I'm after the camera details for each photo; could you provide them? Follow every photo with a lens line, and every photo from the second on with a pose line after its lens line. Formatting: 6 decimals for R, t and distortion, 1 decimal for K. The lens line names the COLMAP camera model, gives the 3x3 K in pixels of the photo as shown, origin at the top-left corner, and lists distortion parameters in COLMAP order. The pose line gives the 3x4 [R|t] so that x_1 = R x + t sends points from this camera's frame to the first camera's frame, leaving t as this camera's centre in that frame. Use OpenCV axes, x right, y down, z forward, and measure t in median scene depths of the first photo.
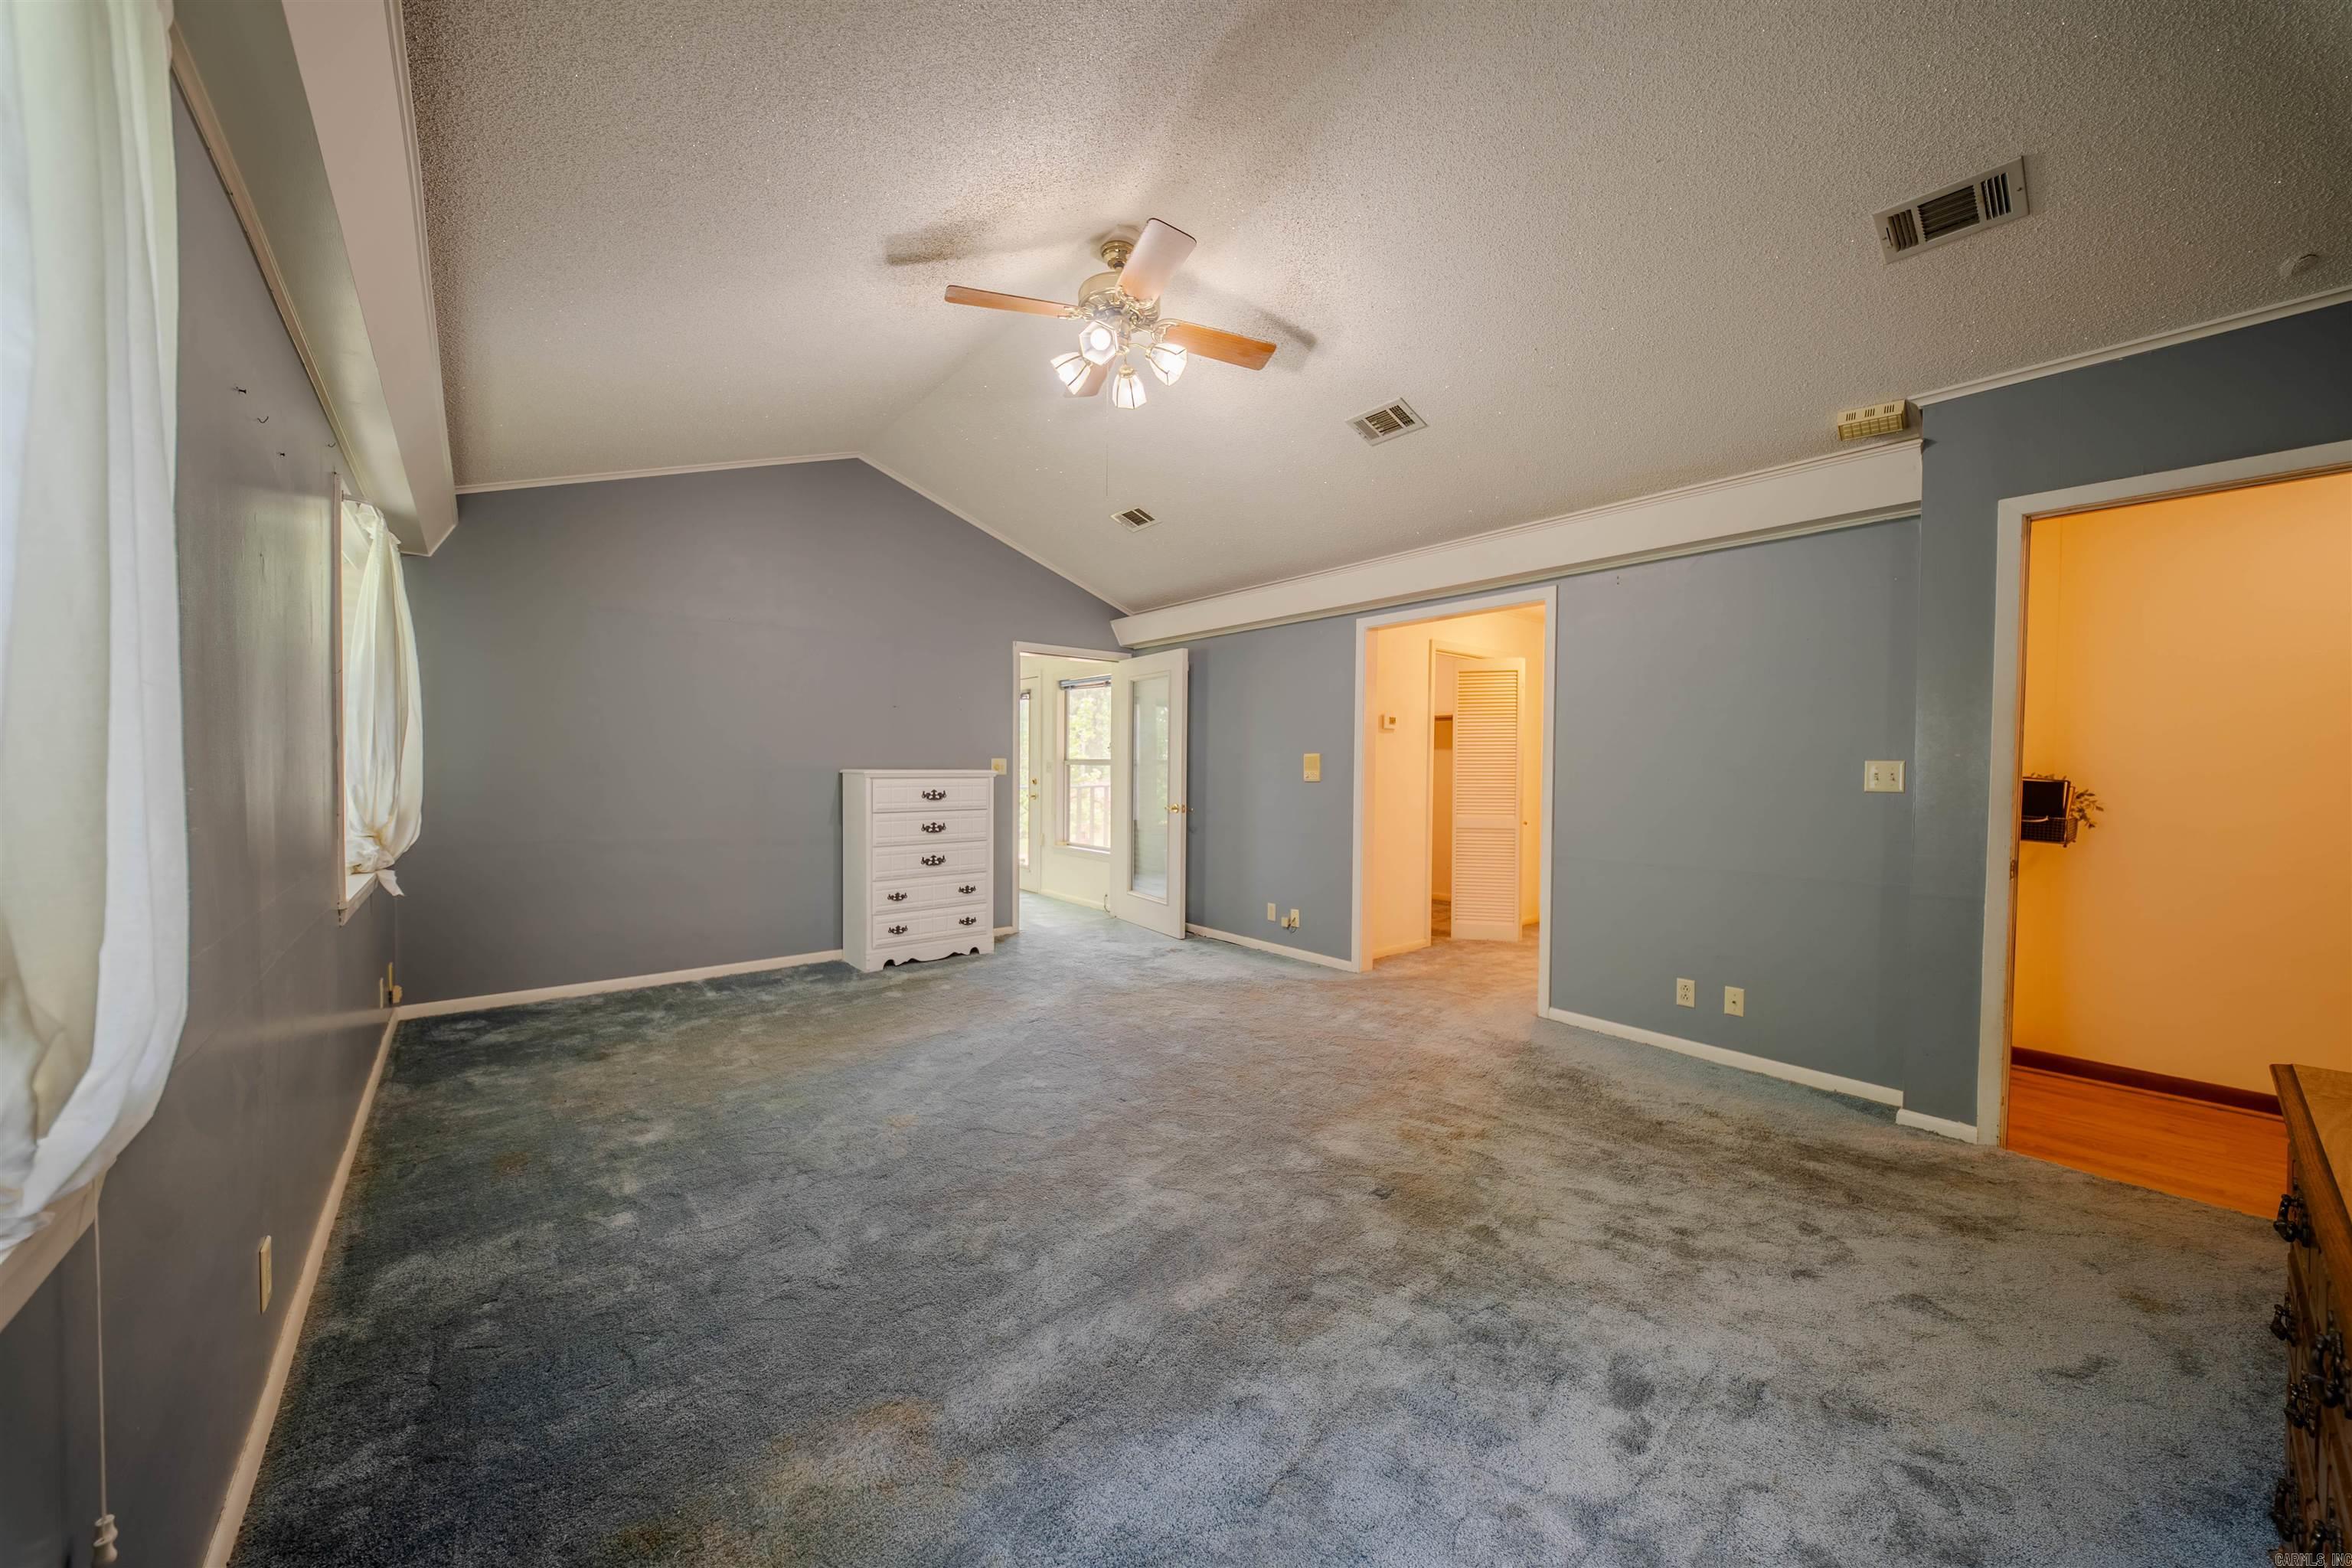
lens RADIAL K [[832.9, 0, 1183.3], [0, 832.9, 779.0], [0, 0, 1]] dist [0.001335, -0.002555]
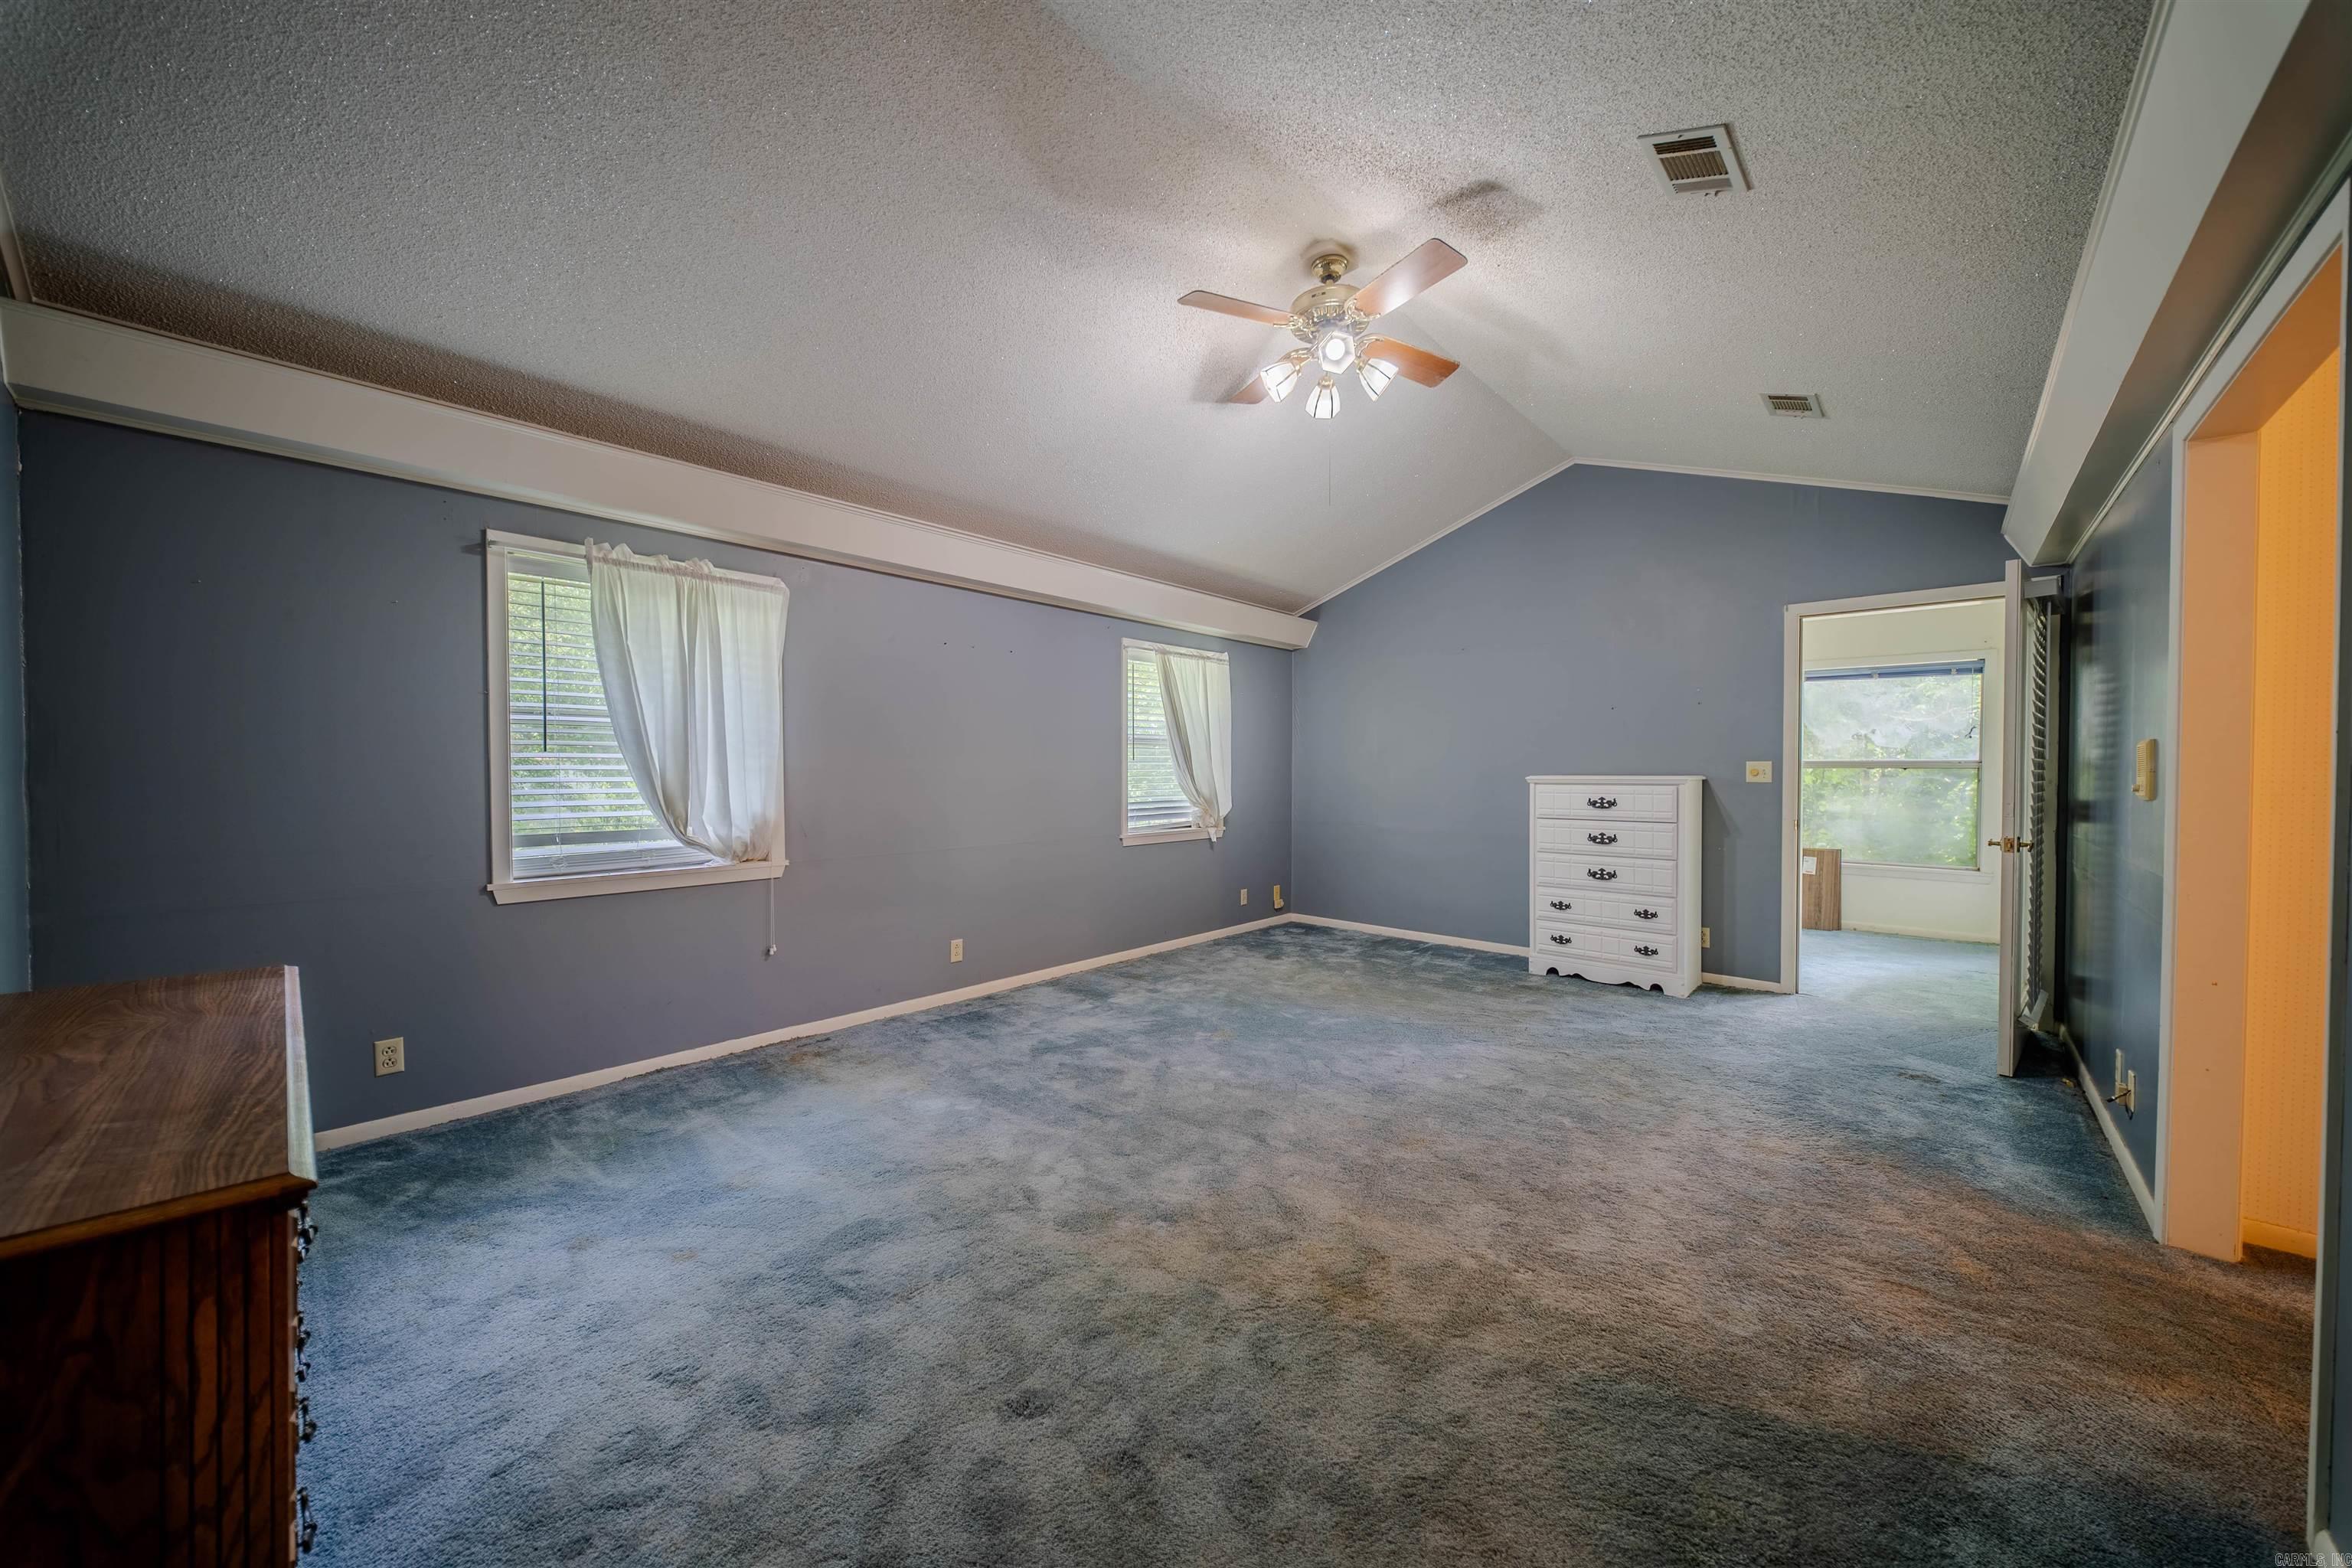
lens RADIAL K [[832.9, 0, 1182.8], [0, 832.9, 784.3], [0, 0, 1]] dist [0.001335, -0.002555]
pose [[0.129183, 0.015807, -0.991495, 0.554994], [-0.015673, 0.999781, 0.013897, -0.006736], [0.991497, 0.013745, 0.129403, 0.427011]]
